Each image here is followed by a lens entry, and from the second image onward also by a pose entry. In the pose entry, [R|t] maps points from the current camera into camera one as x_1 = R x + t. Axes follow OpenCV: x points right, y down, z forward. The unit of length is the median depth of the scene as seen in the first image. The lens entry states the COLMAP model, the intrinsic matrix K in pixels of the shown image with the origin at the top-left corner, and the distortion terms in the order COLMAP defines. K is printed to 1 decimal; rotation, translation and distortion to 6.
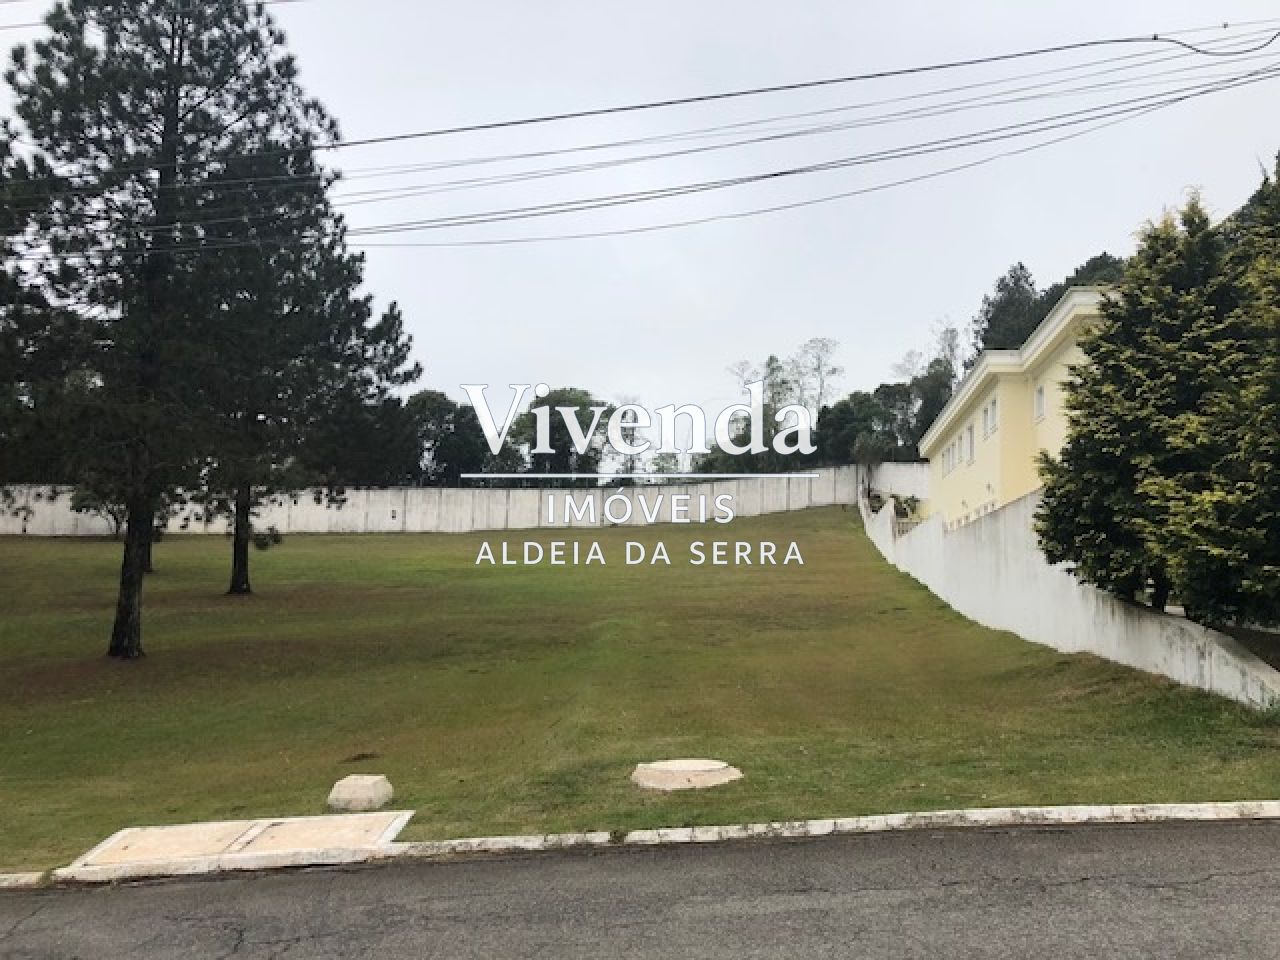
lens RADIAL K [[1045.1, 0, 644.7], [0, 1045.1, 482.2], [0, 0, 1]] dist [0.035181, -0.037718]
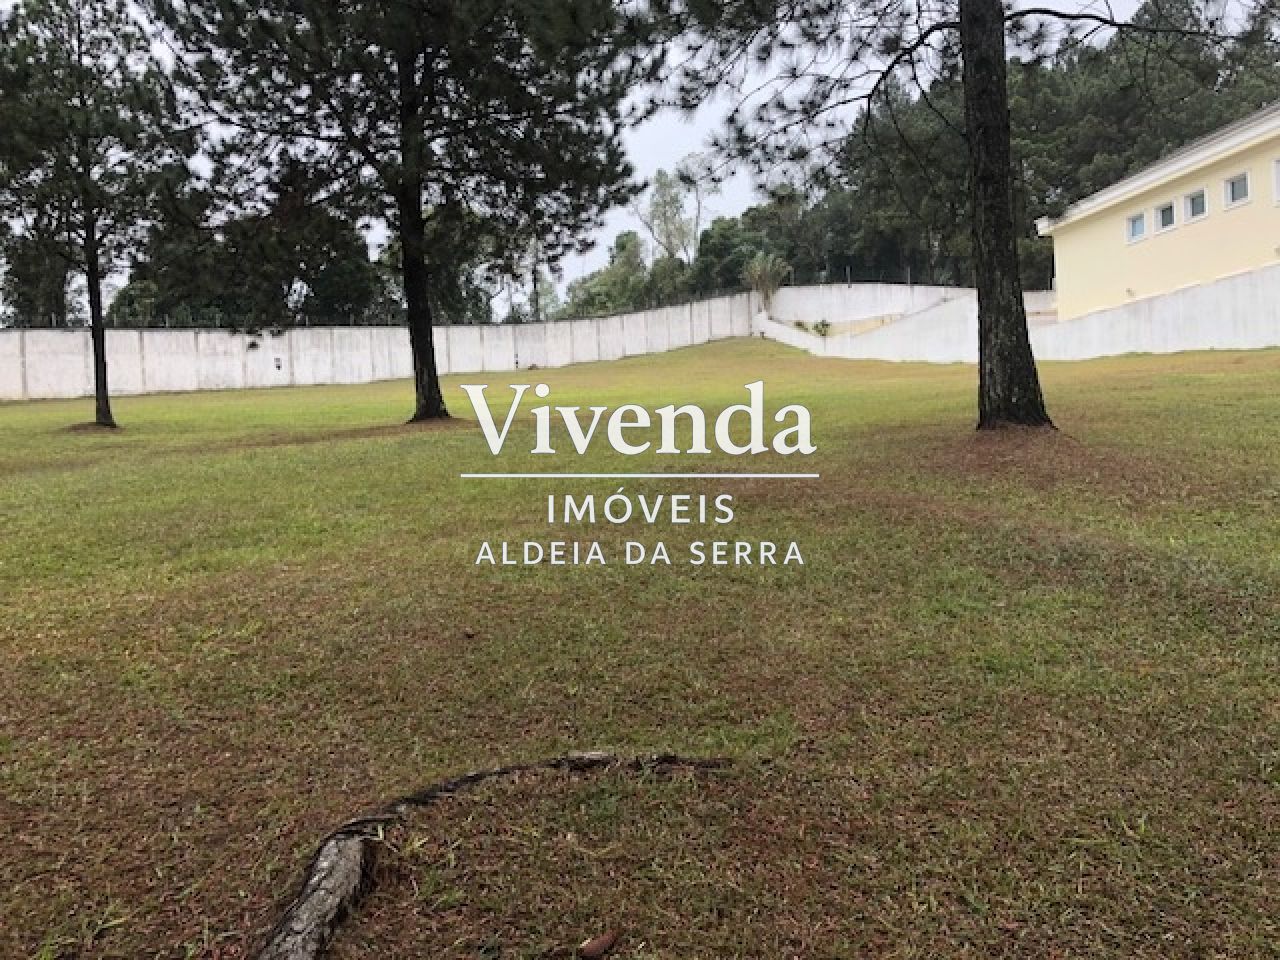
lens RADIAL K [[1045.1, 0, 639.6], [0, 1045.1, 483.8], [0, 0, 1]] dist [0.035181, -0.037718]
pose [[0.947868, -0.091077, 0.305371, -0.473549], [0.054579, 0.990526, 0.126012, 0.073163], [-0.313955, -0.102776, 0.943859, 0.370133]]
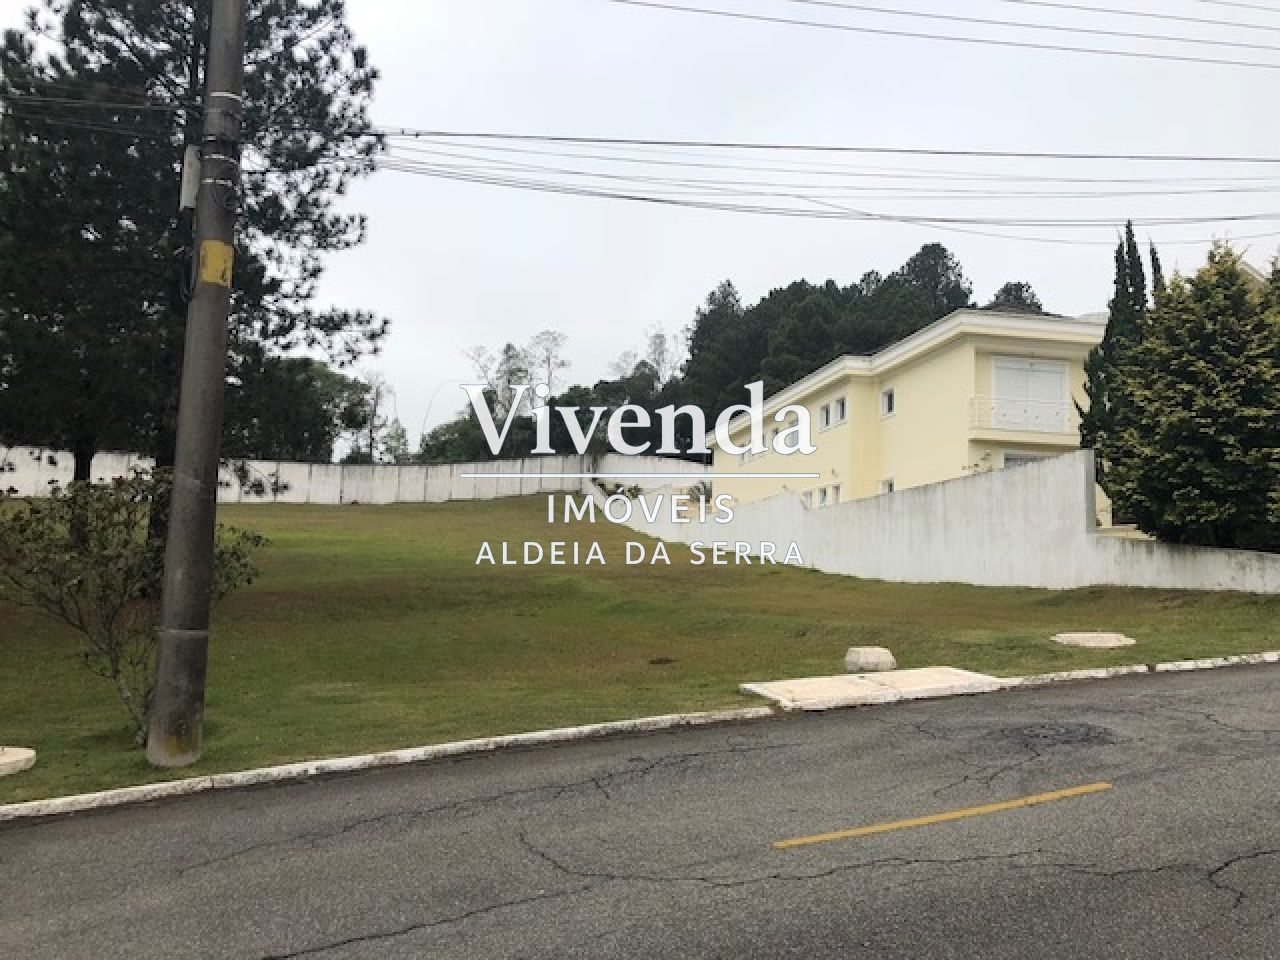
lens RADIAL K [[1045.1, 0, 652.4], [0, 1045.1, 478.6], [0, 0, 1]] dist [0.035181, -0.037718]
pose [[0.936362, 0.044515, 0.348201, -0.244200], [-0.045519, 0.998949, -0.005301, 0.024881], [-0.348071, -0.010886, 0.937405, -0.021267]]
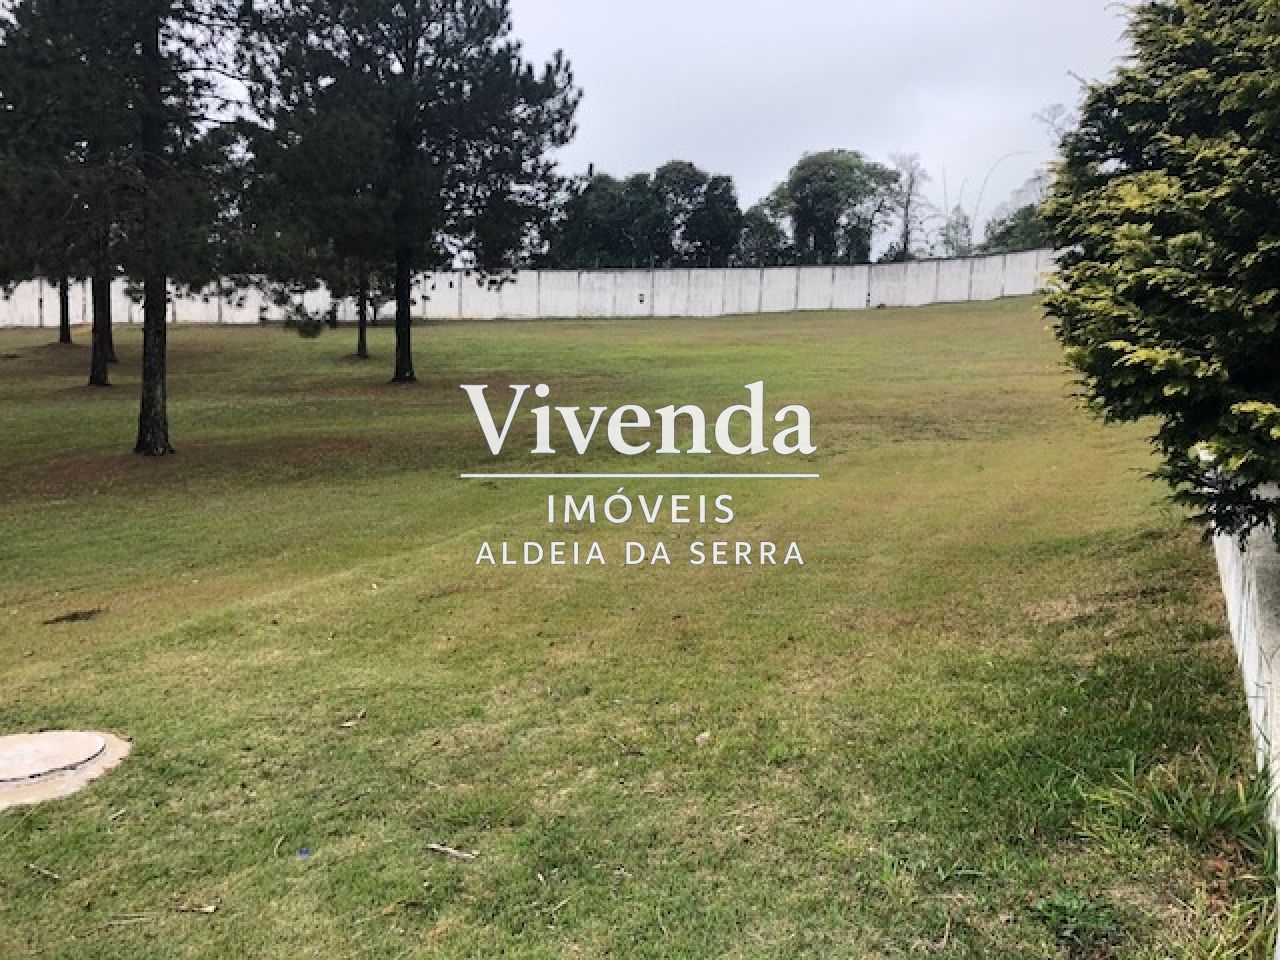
lens RADIAL K [[1045.1, 0, 642.7], [0, 1045.1, 476.4], [0, 0, 1]] dist [0.035181, -0.037718]
pose [[0.951173, 0.037774, -0.306337, 0.126109], [0.023939, 0.980465, 0.195231, 0.008473], [0.307728, -0.193032, 0.931688, 0.155711]]
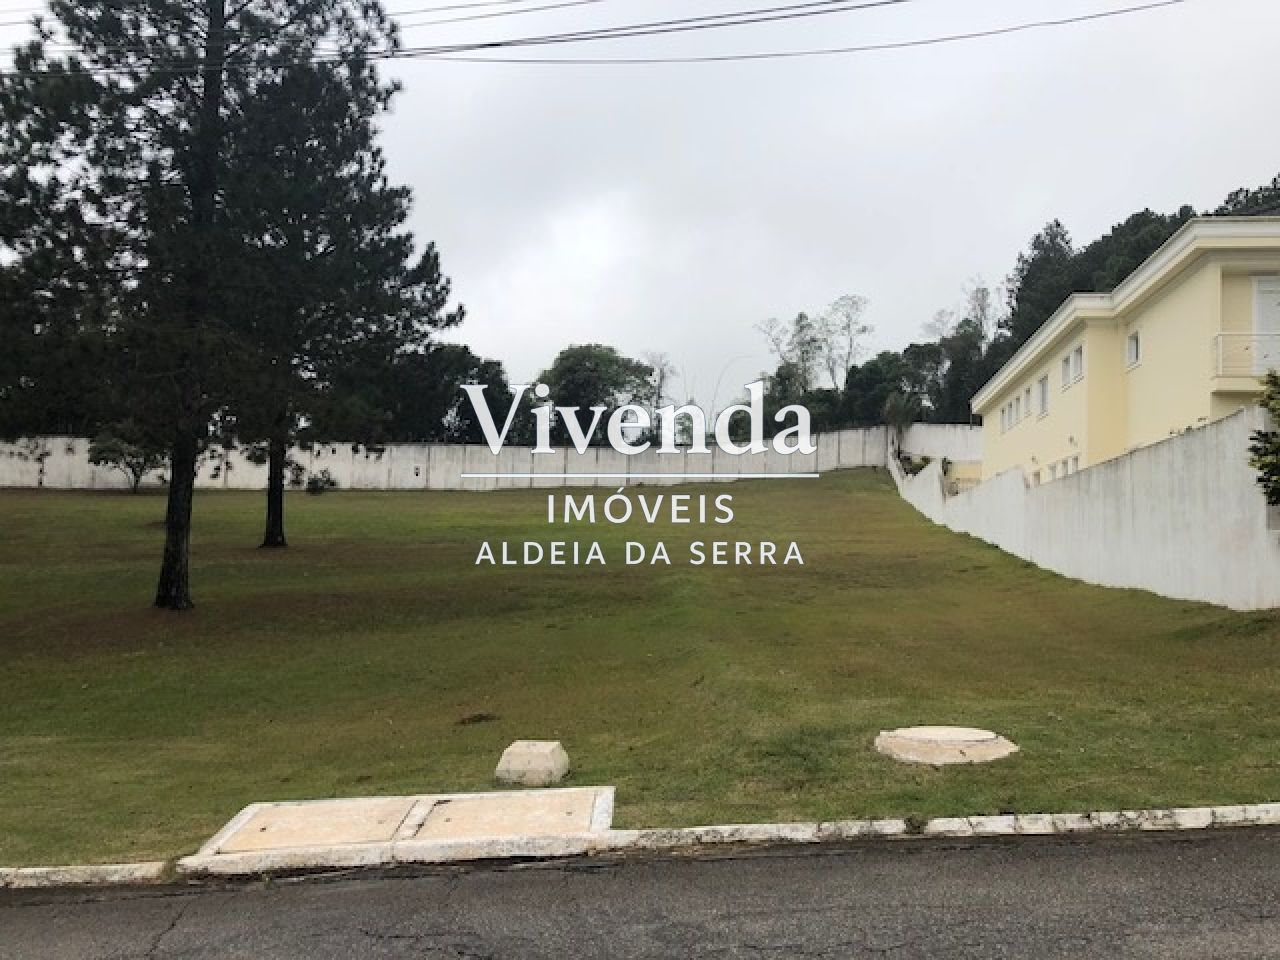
lens RADIAL K [[1045.1, 0, 648.9], [0, 1045.1, 480.5], [0, 0, 1]] dist [0.035181, -0.037718]
pose [[0.999960, 0.008921, -0.000778, -0.046378], [-0.008891, 0.999450, 0.031957, 0.012978], [0.001062, -0.031949, 0.999489, 0.049898]]
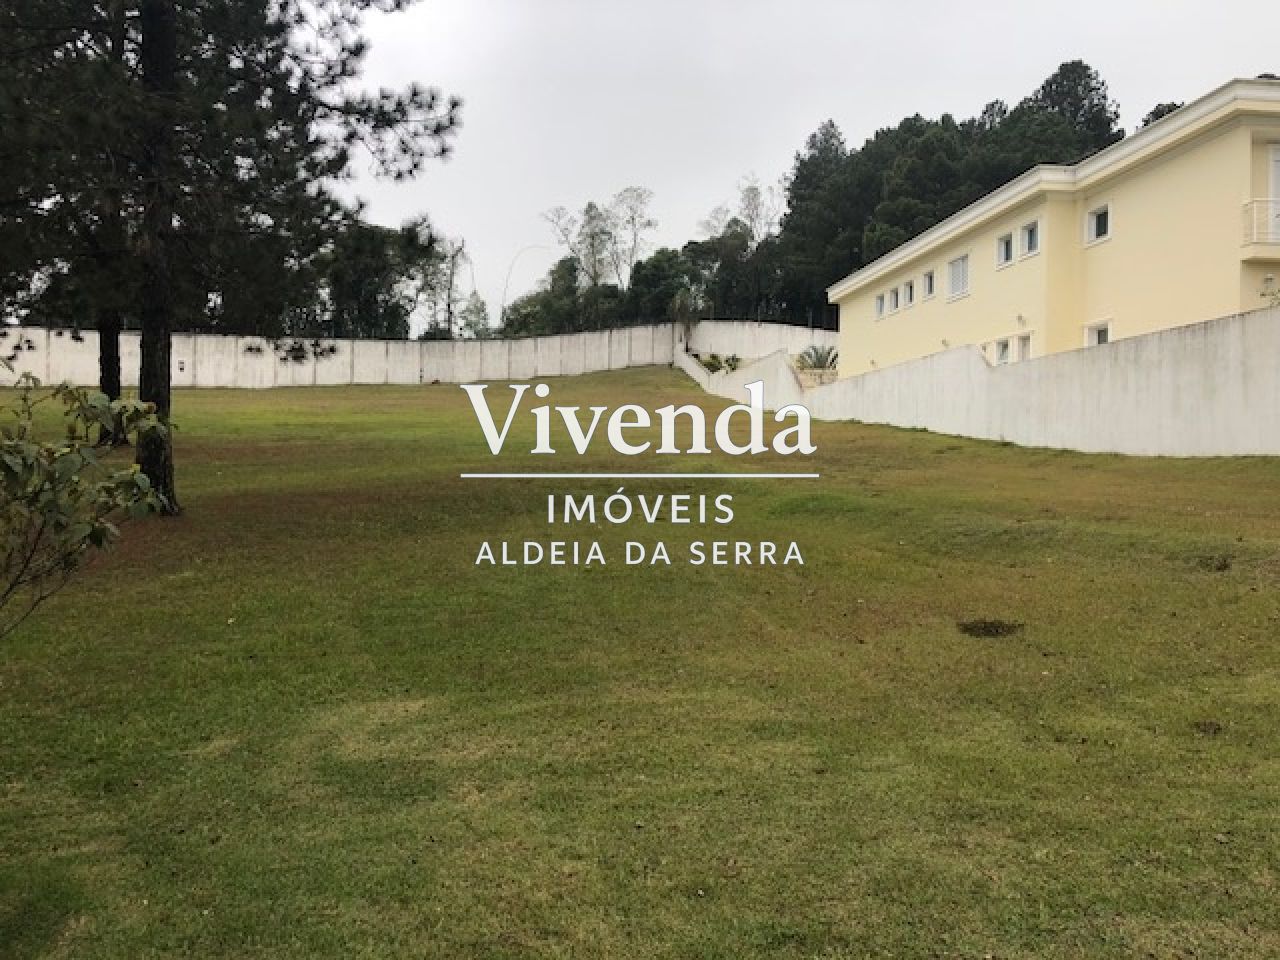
lens RADIAL K [[1045.1, 0, 632.5], [0, 1045.1, 479.6], [0, 0, 1]] dist [0.035181, -0.037718]
pose [[0.965593, -0.017730, 0.259454, -0.224279], [-0.013011, 0.993130, 0.116291, 0.038223], [-0.259734, -0.115666, 0.958728, 0.167061]]
